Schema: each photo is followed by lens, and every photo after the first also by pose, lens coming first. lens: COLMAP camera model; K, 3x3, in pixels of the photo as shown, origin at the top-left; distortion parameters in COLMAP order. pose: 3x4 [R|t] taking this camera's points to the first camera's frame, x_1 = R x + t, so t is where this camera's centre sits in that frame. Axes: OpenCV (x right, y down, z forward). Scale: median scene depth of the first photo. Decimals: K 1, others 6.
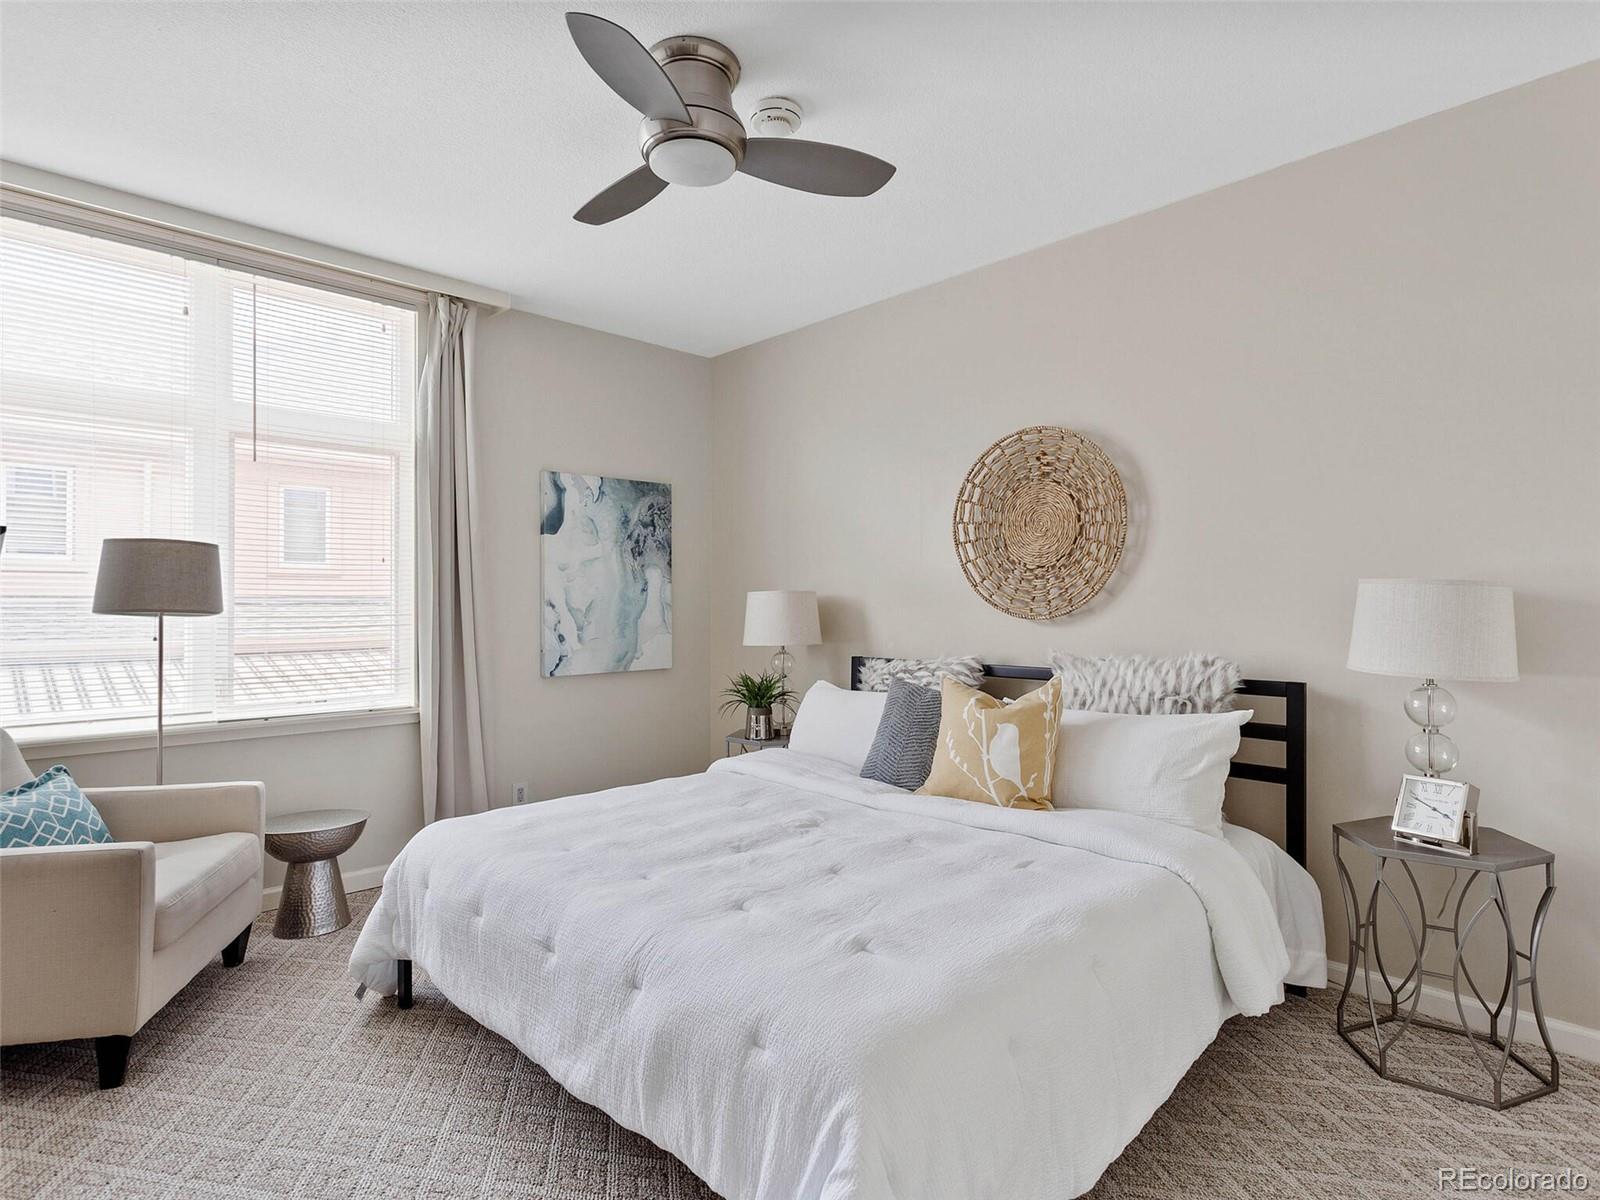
lens RADIAL K [[855.7, 0, 794.2], [0, 855.7, 589.9], [0, 0, 1]] dist [0.000184, 0.004648]
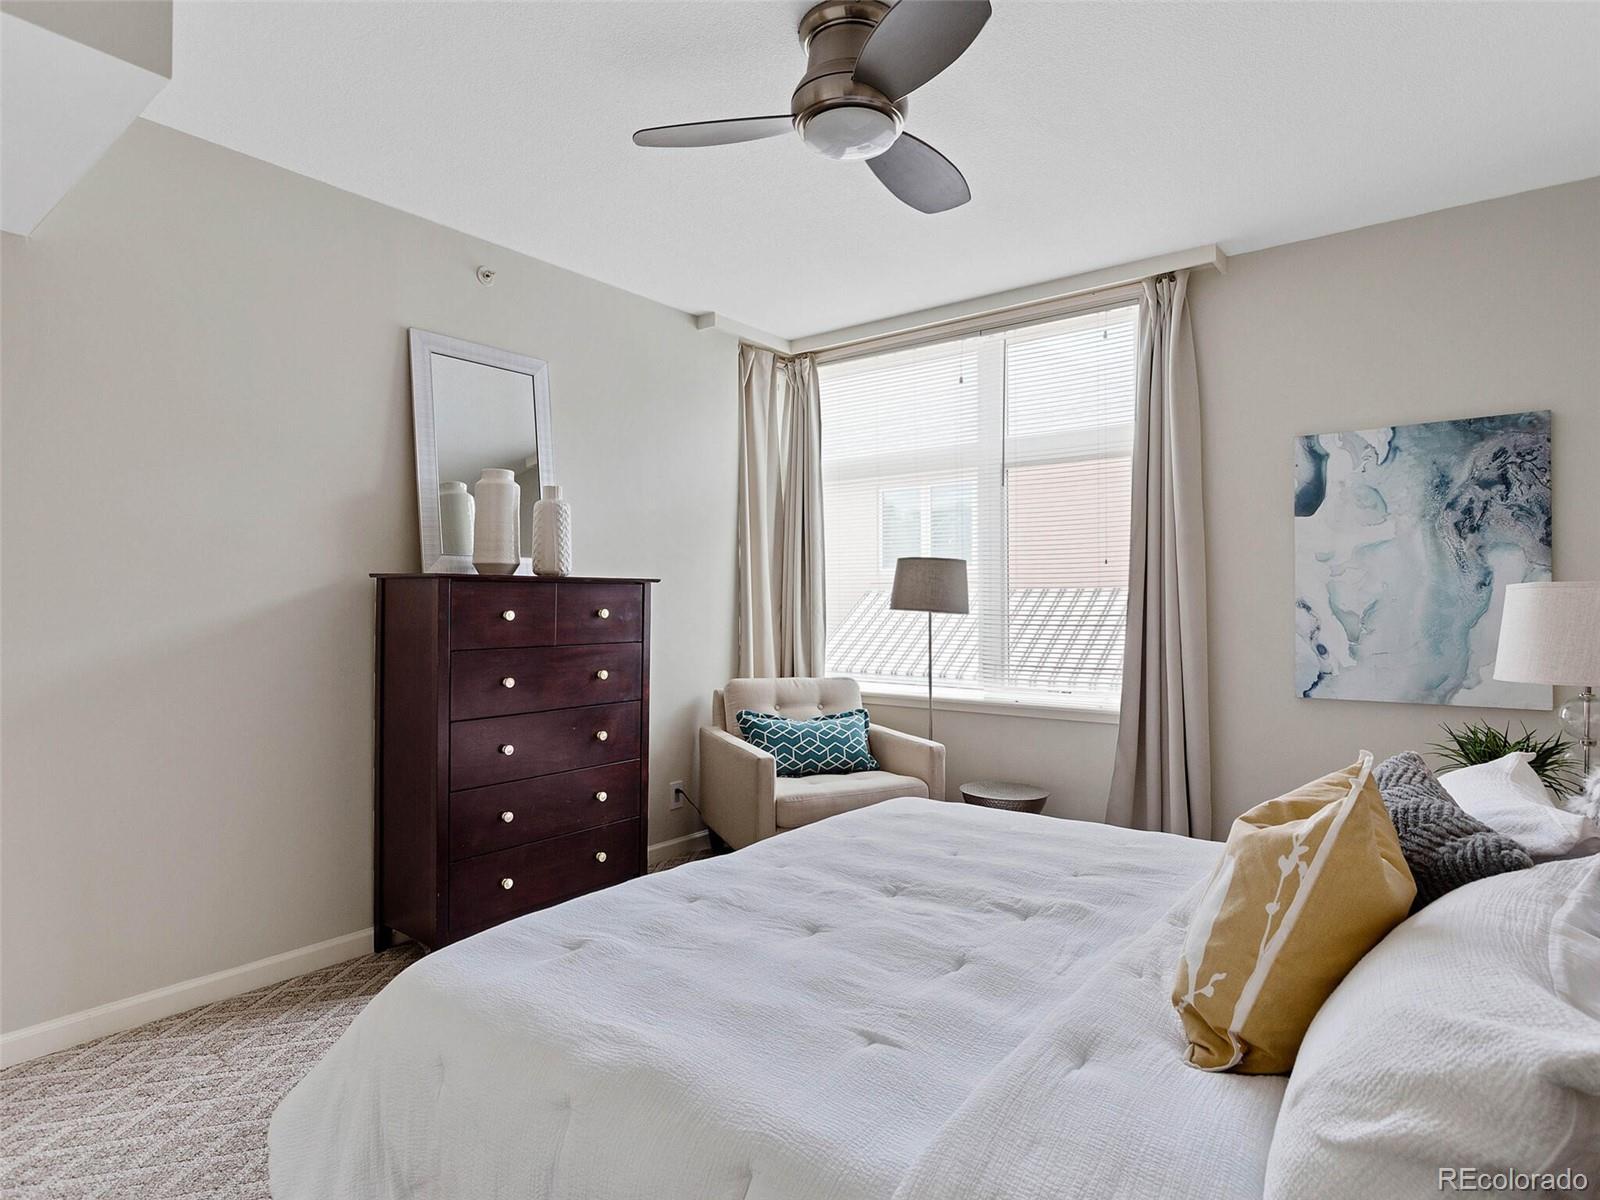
lens RADIAL K [[855.7, 0, 790.7], [0, 855.7, 601.4], [0, 0, 1]] dist [0.000184, 0.004648]
pose [[0.156419, 0.001222, -0.987690, 0.400432], [0.015432, 0.999874, 0.003681, 0.002713], [0.987570, -0.015818, 0.156380, 0.393496]]
